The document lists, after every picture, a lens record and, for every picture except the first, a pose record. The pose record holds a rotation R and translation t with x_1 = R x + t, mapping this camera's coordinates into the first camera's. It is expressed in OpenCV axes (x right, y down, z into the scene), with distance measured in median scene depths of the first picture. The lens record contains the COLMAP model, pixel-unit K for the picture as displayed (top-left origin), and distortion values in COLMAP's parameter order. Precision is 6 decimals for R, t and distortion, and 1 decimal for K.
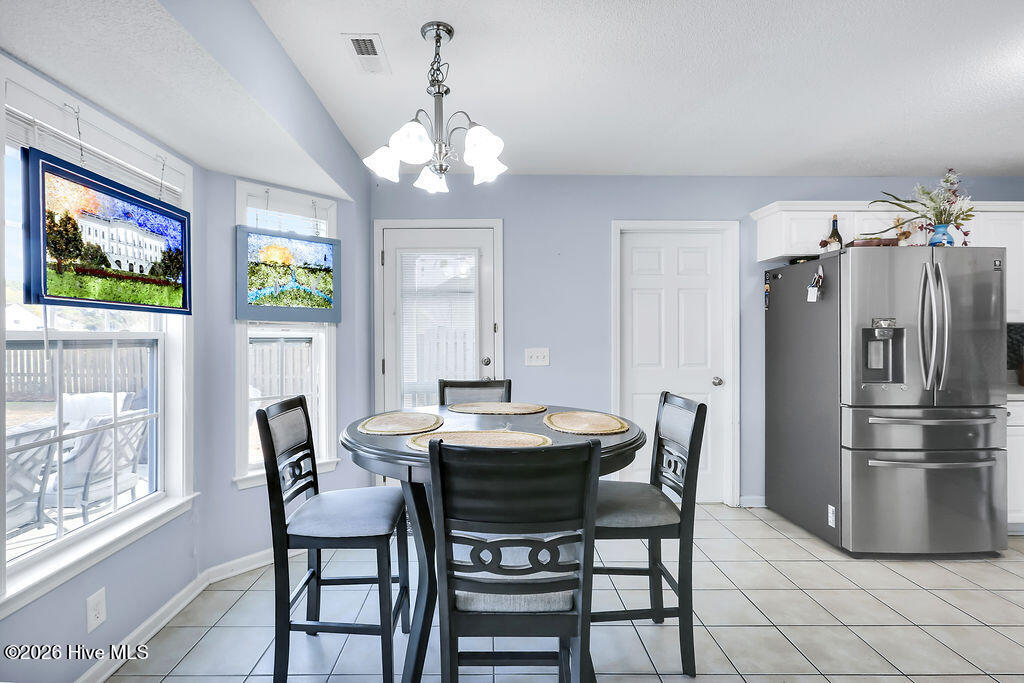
lens RADIAL K [[494.3, 0, 489.2], [0, 494.3, 335.5], [0, 0, 1]] dist [-0.001641, 0.003438]
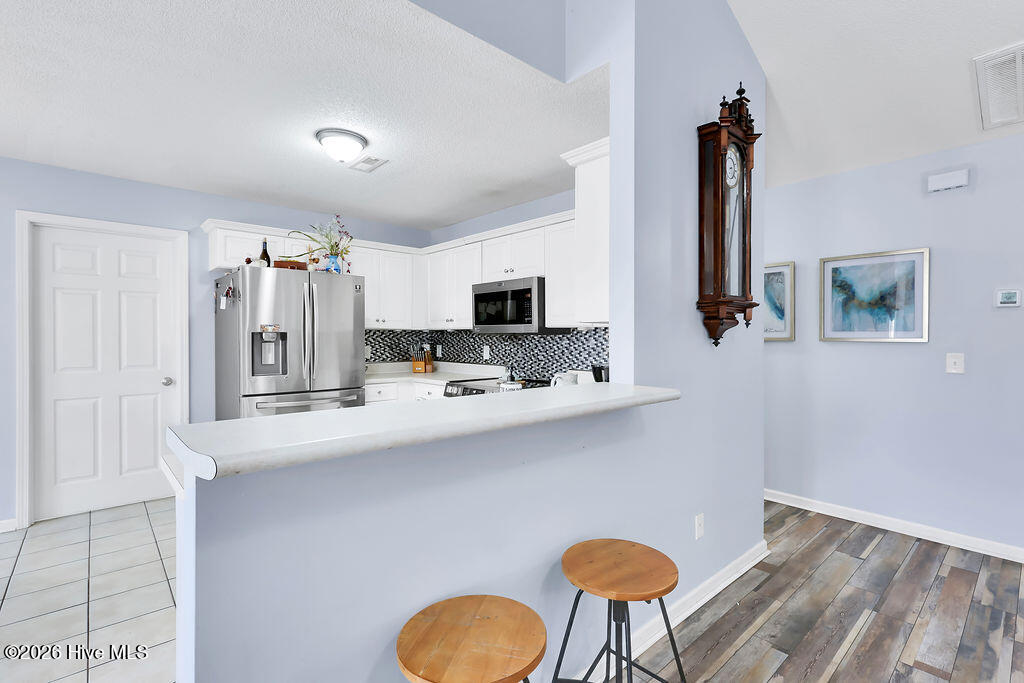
lens RADIAL K [[469.2, 0, 503.6], [0, 469.2, 339.9], [0, 0, 1]] dist [-0.001897, -0.000584]
pose [[0.753638, -0.002901, 0.657283, 0.445303], [-0.001077, 0.999983, 0.005649, -0.002492], [-0.657288, -0.004965, 0.753623, -0.281892]]
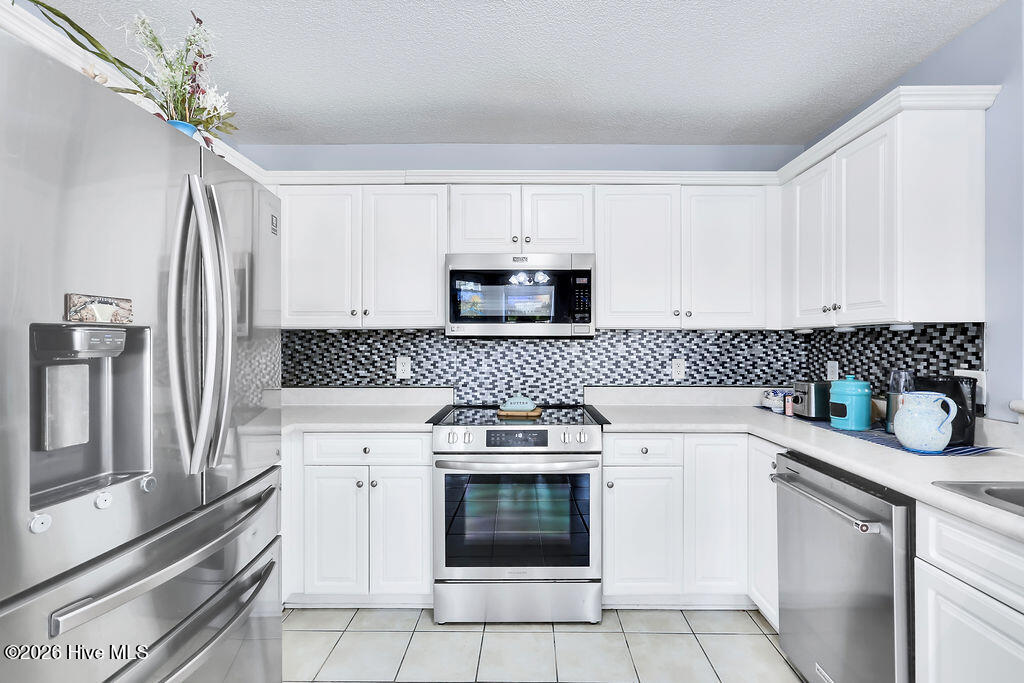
lens RADIAL K [[469.2, 0, 518.0], [0, 469.2, 342.4], [0, 0, 1]] dist [-0.001897, -0.000584]
pose [[0.019558, 0.000586, 0.999809, 0.470452], [0.001580, 0.999999, -0.000617, -0.002912], [-0.999807, 0.001592, 0.019557, 0.687079]]
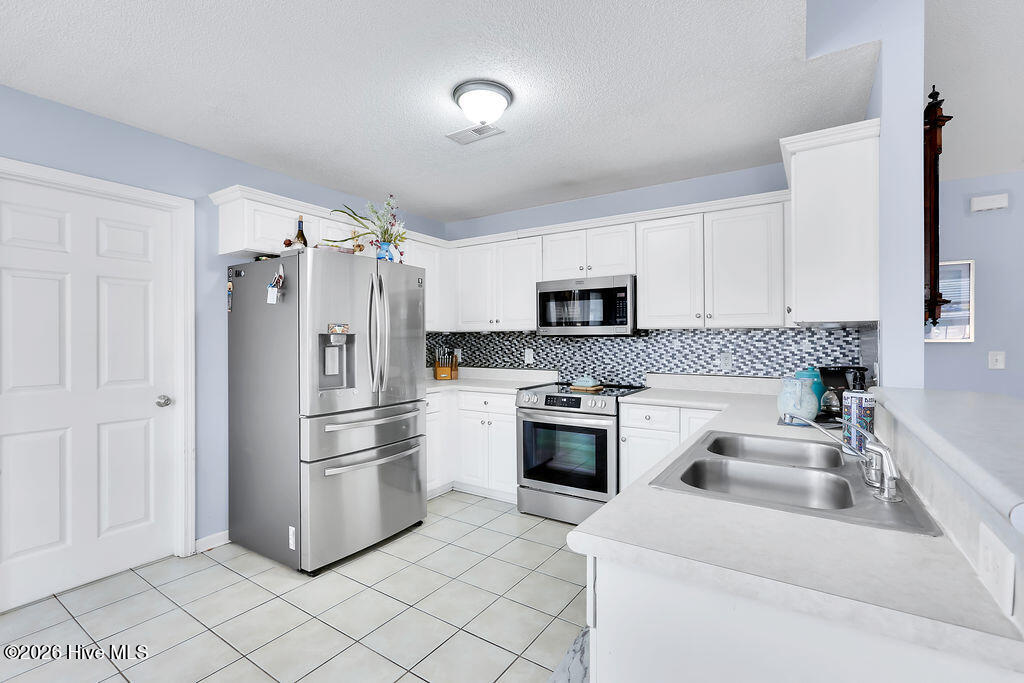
lens RADIAL K [[452.7, 0, 508.2], [0, 452.7, 340.5], [0, 0, 1]] dist [-0.003039, -0.000540]
pose [[0.562143, -0.001710, 0.827038, 0.231105], [0.003079, 0.999995, -0.000024, -0.000686], [-0.827034, 0.002560, 0.562146, 0.201315]]
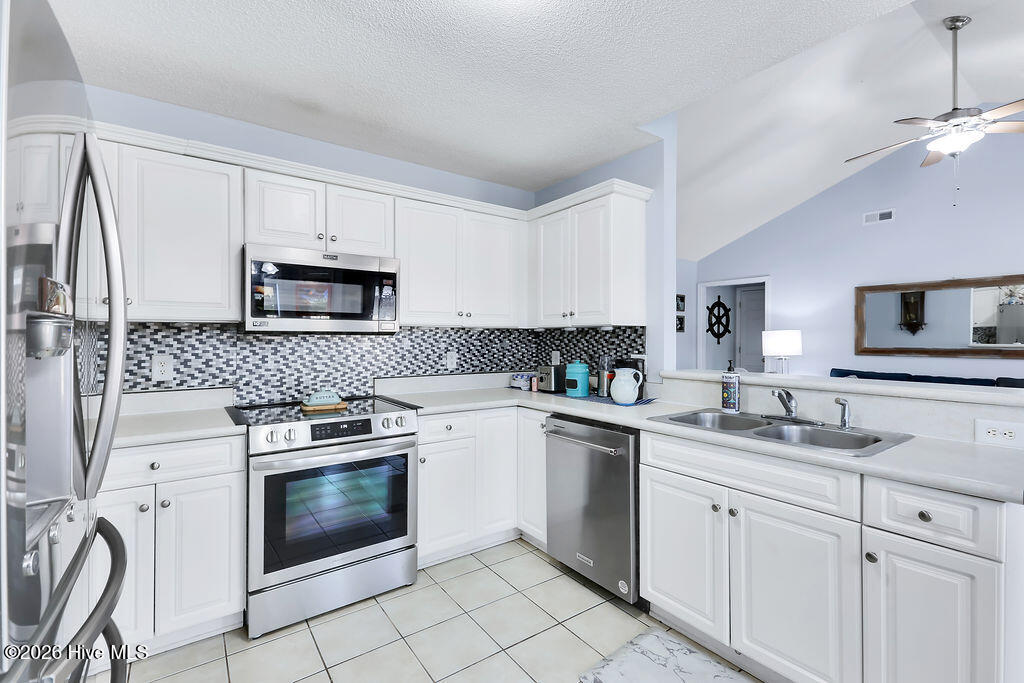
lens RADIAL K [[469.2, 0, 508.4], [0, 469.2, 335.5], [0, 0, 1]] dist [-0.001897, -0.000584]
pose [[-0.574980, 0.003817, 0.818159, 0.421116], [0.001154, 0.999992, -0.003854, -0.003986], [-0.818167, -0.001272, -0.574980, 0.921224]]
